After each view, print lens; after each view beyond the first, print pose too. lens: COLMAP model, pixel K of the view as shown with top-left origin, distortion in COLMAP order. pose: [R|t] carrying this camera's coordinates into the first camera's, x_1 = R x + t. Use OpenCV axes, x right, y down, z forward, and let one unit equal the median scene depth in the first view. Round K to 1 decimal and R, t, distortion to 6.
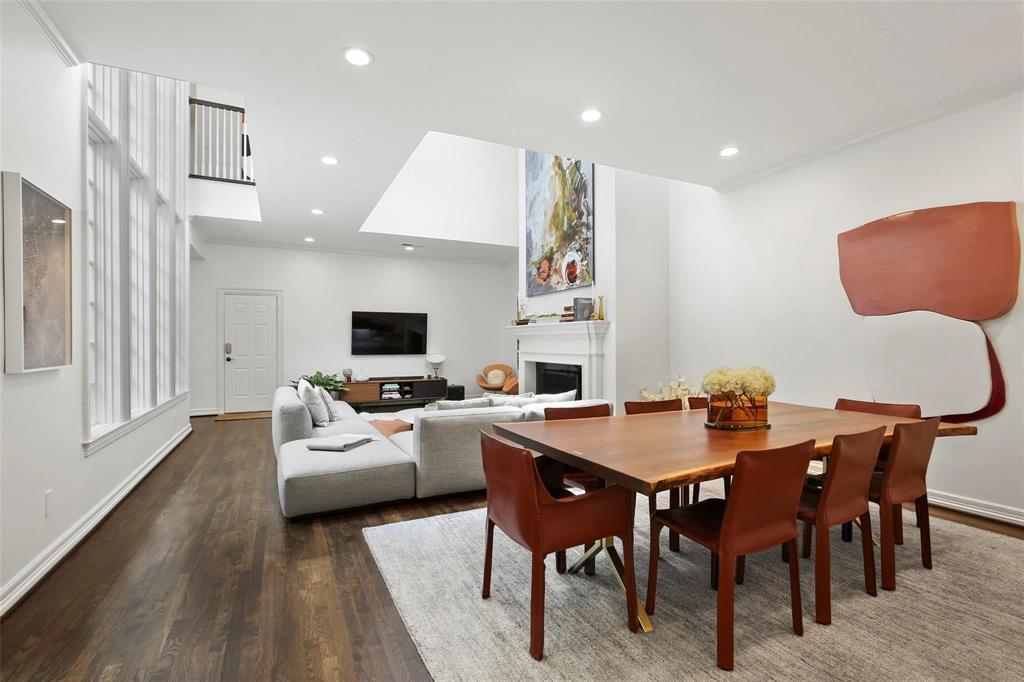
lens RADIAL K [[463.0, 0, 511.0], [0, 463.0, 341.2], [0, 0, 1]] dist [-0.014257, 0.000034]
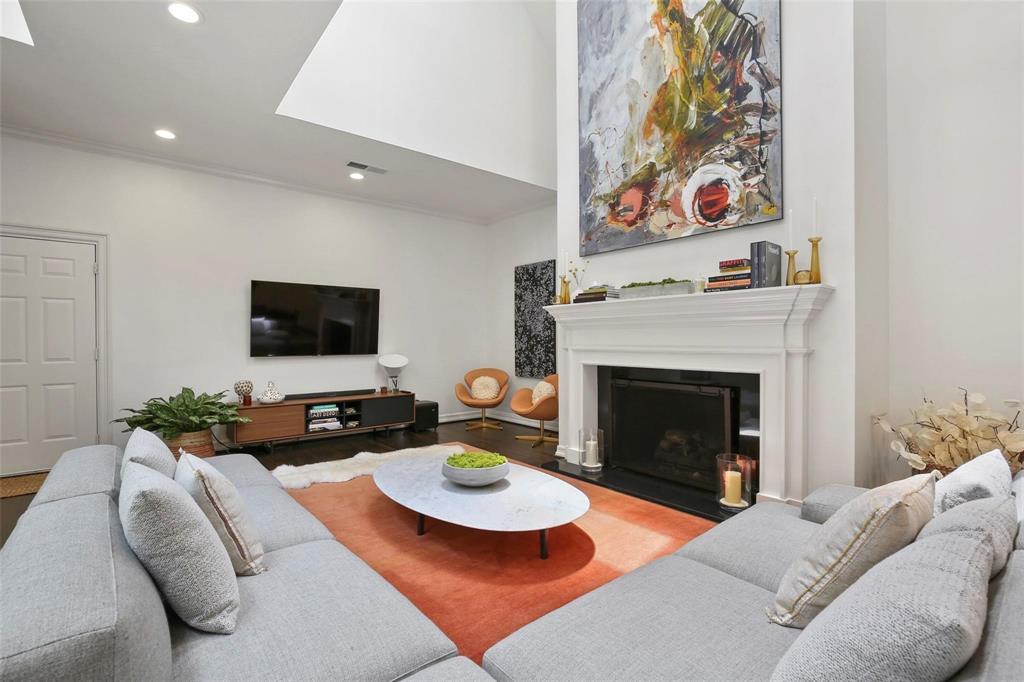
lens RADIAL K [[463.0, 0, 509.4], [0, 463.0, 342.3], [0, 0, 1]] dist [-0.014257, 0.000034]
pose [[0.974970, -0.003426, 0.222308, -0.203818], [0.001896, 0.999973, 0.007092, 0.011041], [-0.222326, -0.006493, 0.974951, 0.477008]]
